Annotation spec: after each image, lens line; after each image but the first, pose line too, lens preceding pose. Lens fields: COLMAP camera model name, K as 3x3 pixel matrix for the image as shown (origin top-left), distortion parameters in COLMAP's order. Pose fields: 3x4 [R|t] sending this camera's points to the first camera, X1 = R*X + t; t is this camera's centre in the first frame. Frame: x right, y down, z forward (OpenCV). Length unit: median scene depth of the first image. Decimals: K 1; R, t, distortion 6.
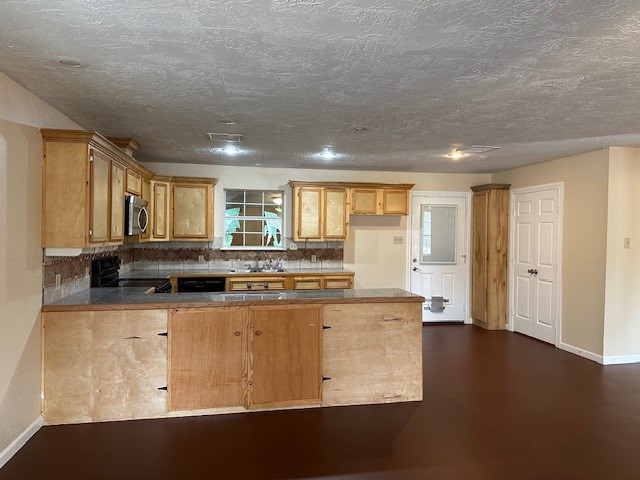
lens RADIAL K [[456.6, 0, 320.0], [0, 456.6, 240.0], [0, 0, 1]] dist [-0.001027, -0.003406]
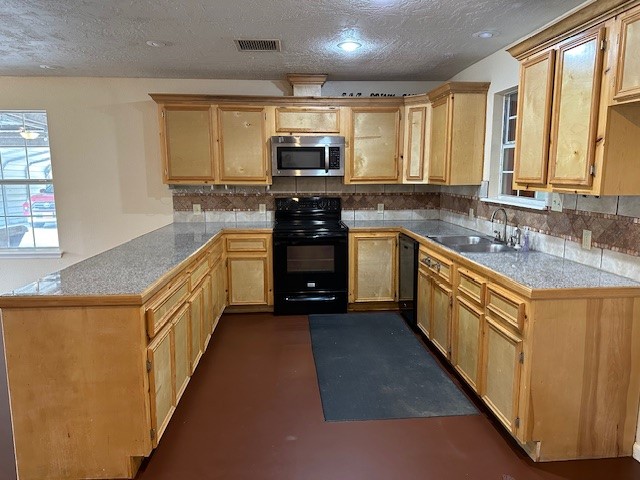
lens RADIAL K [[456.6, 0, 320.0], [0, 456.6, 240.0], [0, 0, 1]] dist [-0.001027, -0.003406]
pose [[-0.128218, 0.140088, -0.981802, 0.404063], [-0.006094, 0.989843, 0.142032, -0.011706], [0.991727, 0.024194, -0.126062, 0.858849]]
